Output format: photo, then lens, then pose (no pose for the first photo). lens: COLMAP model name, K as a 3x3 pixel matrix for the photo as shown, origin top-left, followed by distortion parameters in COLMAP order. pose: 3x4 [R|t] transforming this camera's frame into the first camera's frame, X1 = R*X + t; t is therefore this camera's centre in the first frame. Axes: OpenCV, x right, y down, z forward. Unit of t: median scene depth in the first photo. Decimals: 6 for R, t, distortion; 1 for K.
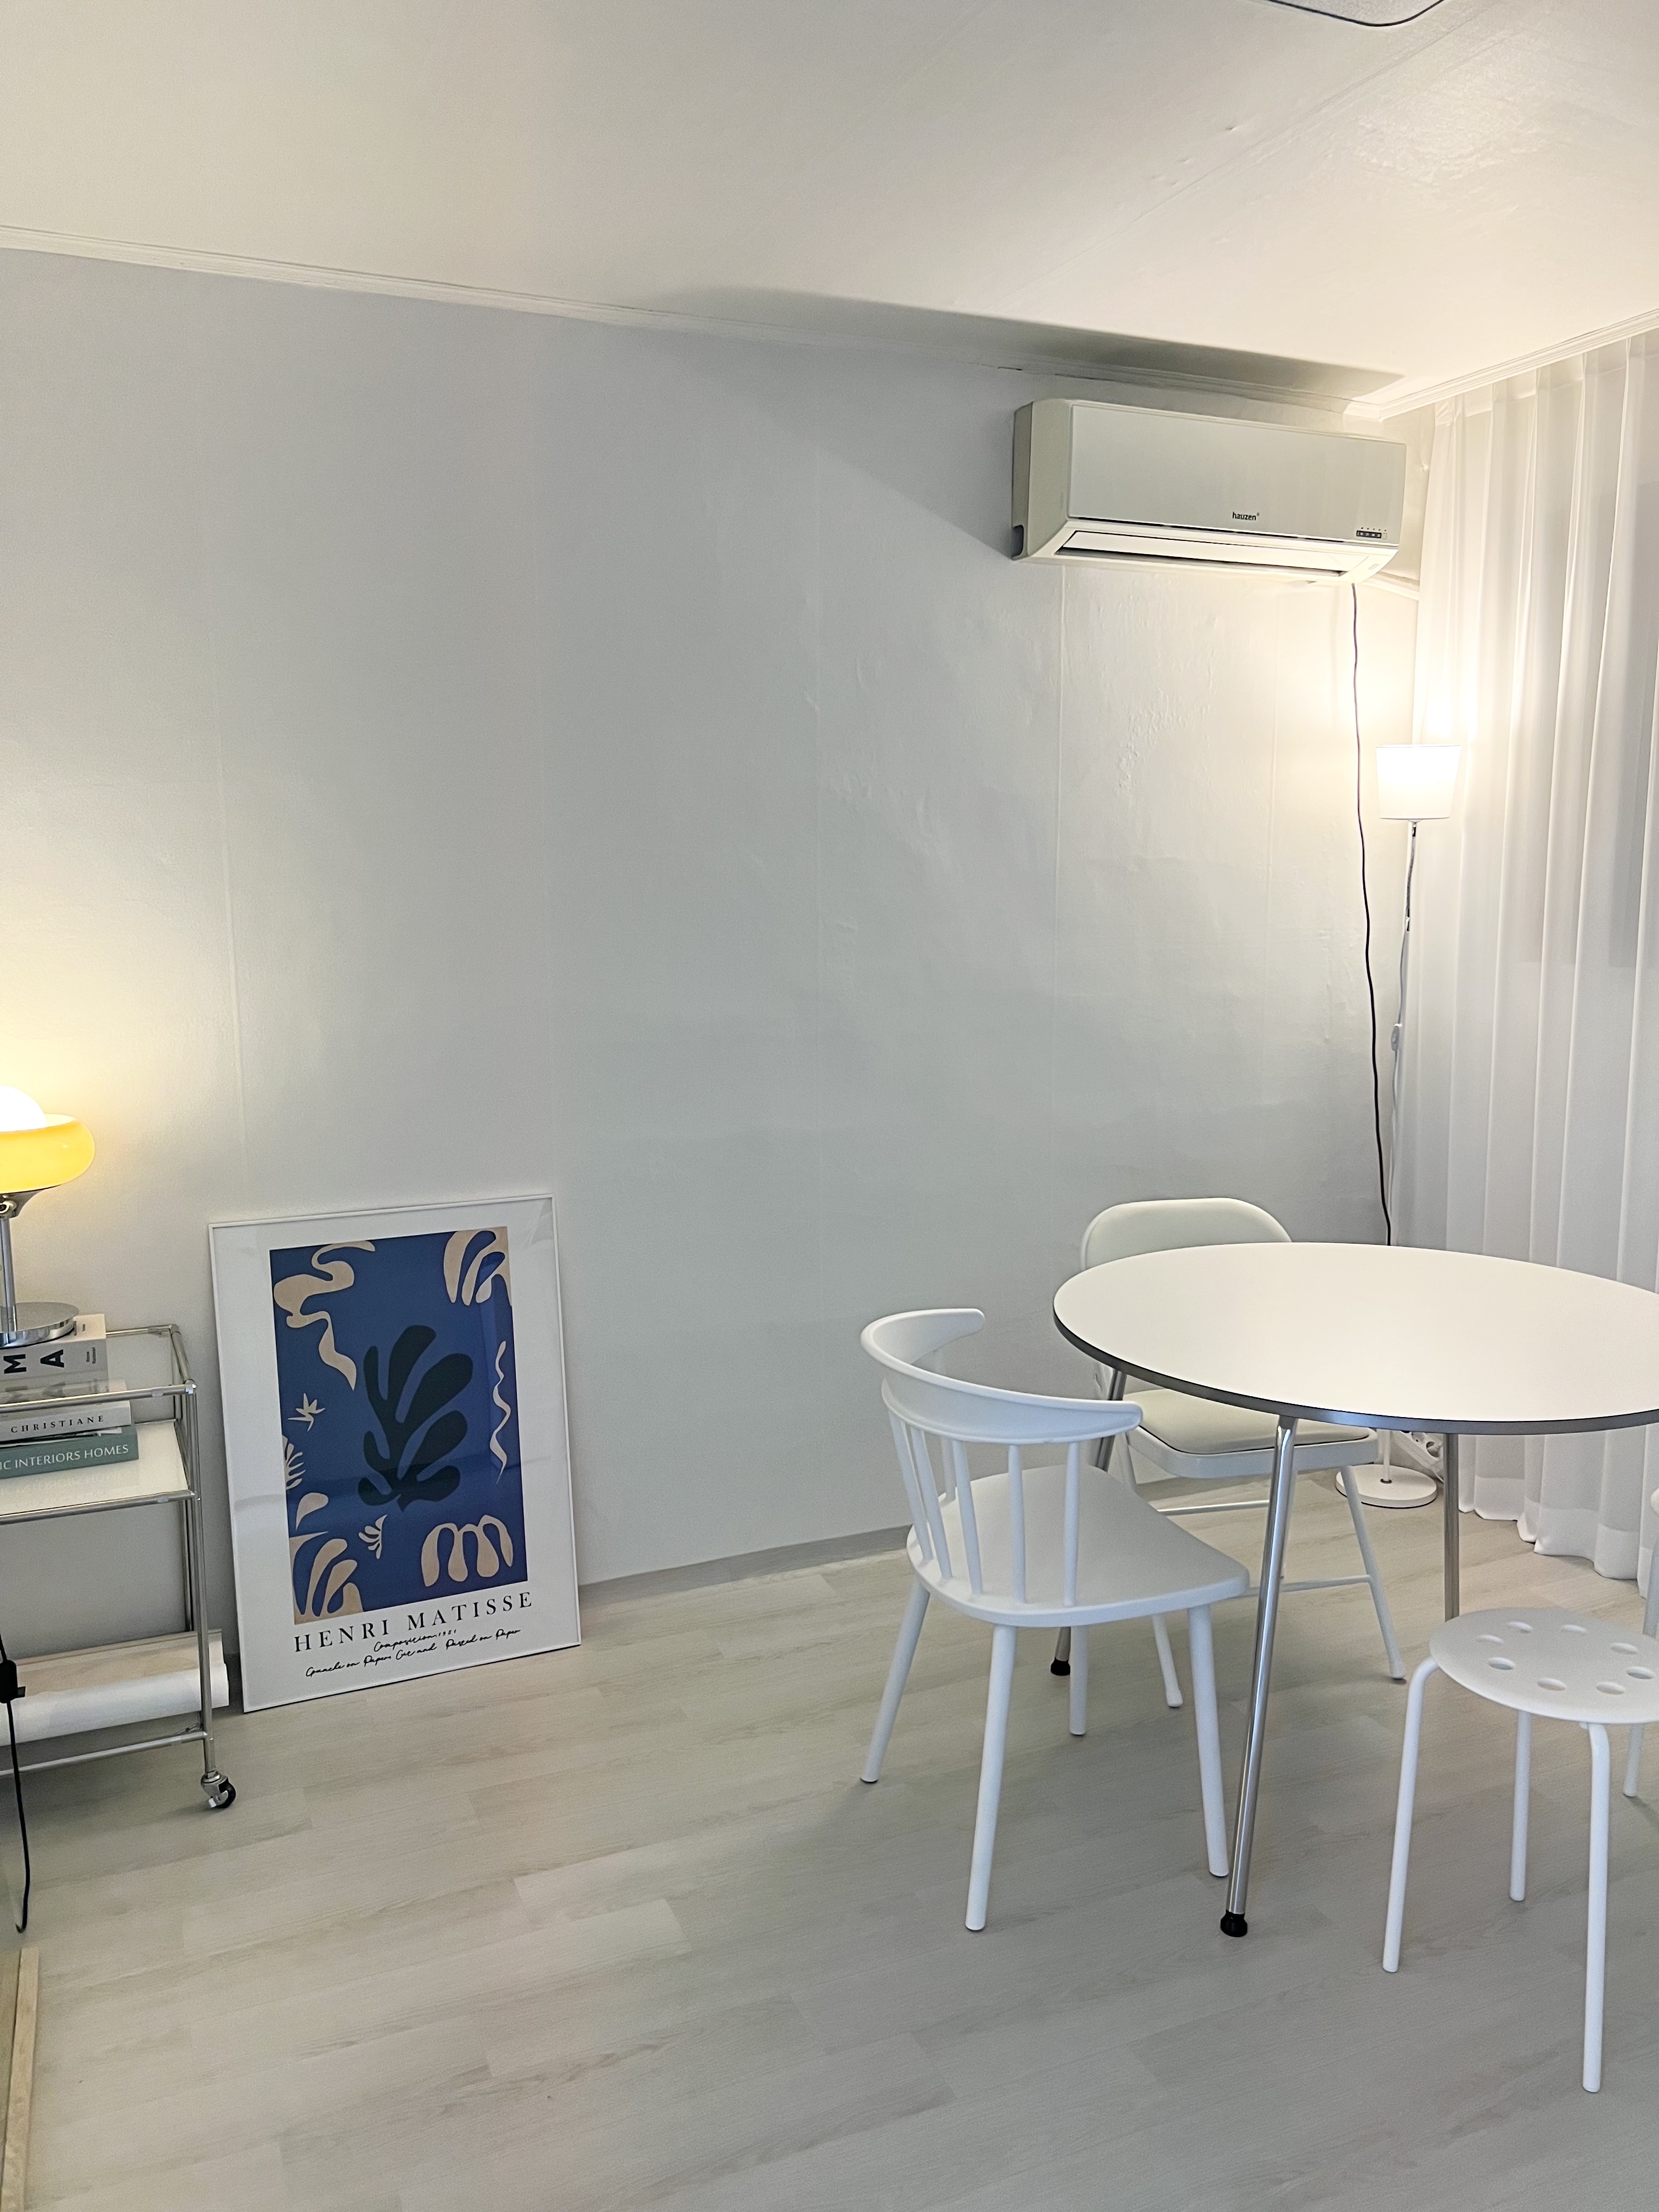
lens RADIAL K [[1664.7, 0, 833.3], [0, 1664.7, 1099.8], [0, 0, 1]] dist [0.010179, -0.020987]
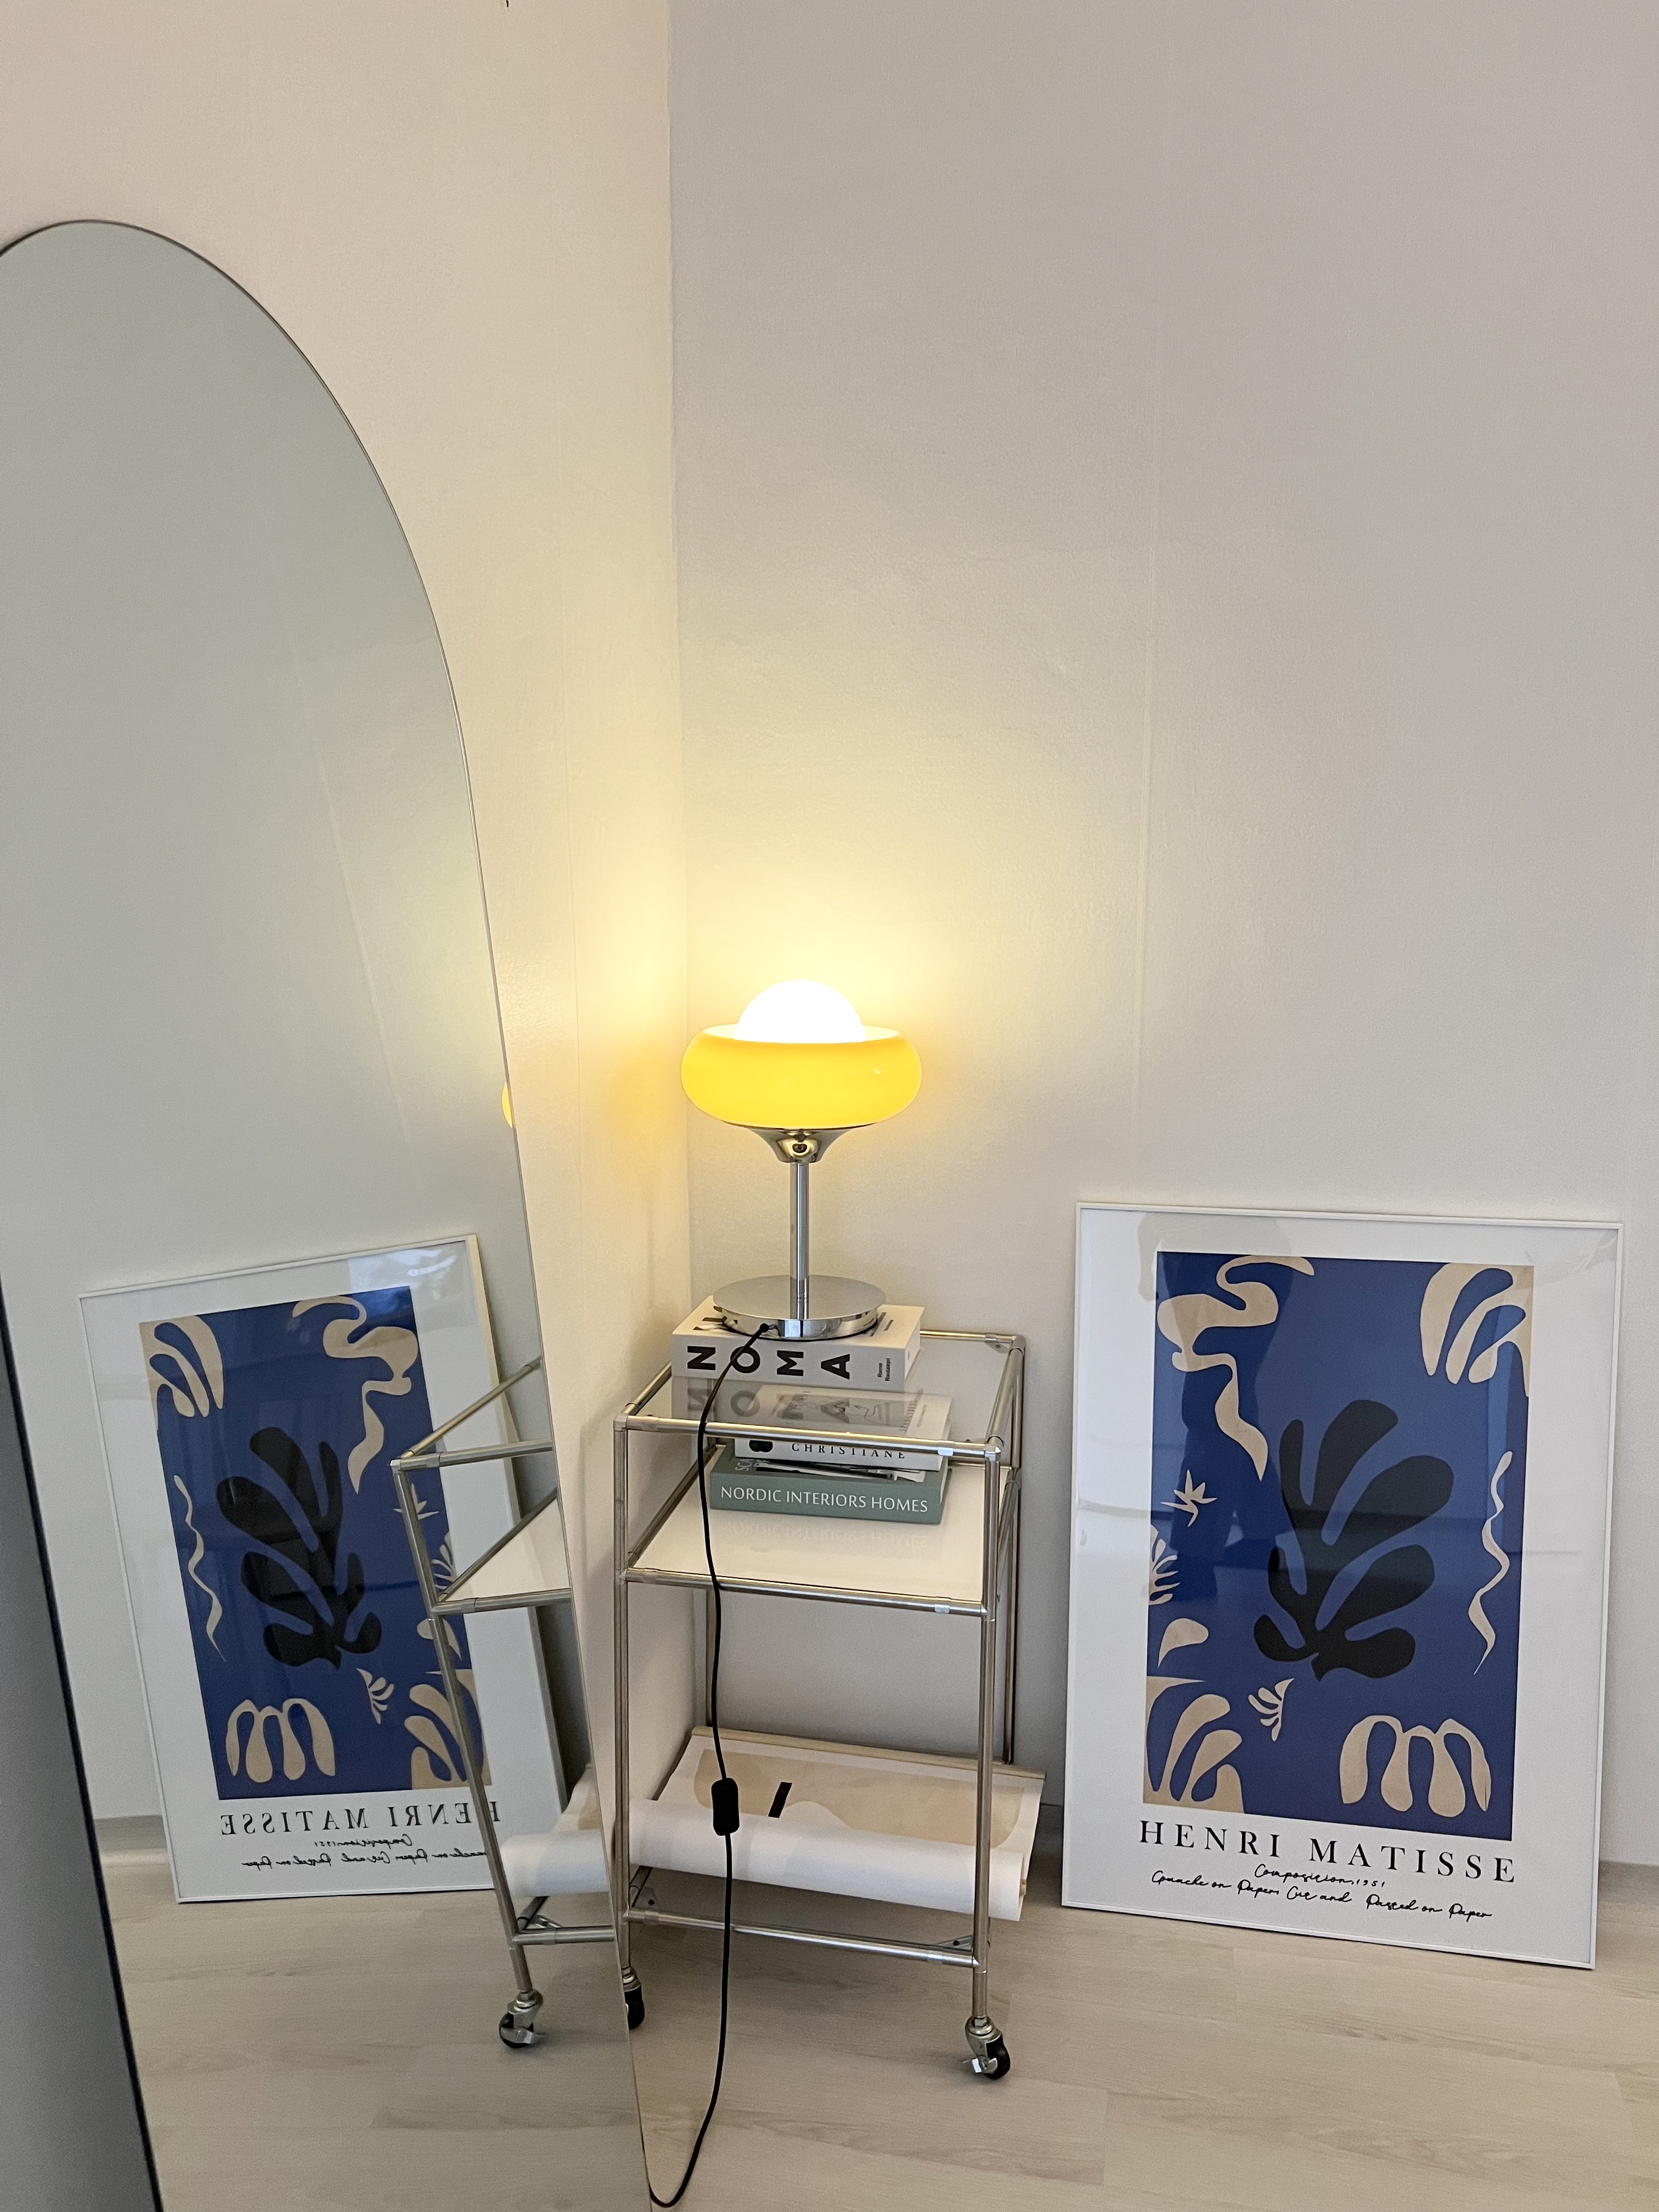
lens RADIAL K [[1664.7, 0, 816.9], [0, 1664.7, 1099.2], [0, 0, 1]] dist [0.010179, -0.020987]
pose [[0.813845, 0.093158, -0.573566, -0.067490], [-0.082719, 0.995586, 0.044330, 0.009863], [0.575165, 0.011367, 0.817959, 0.360955]]
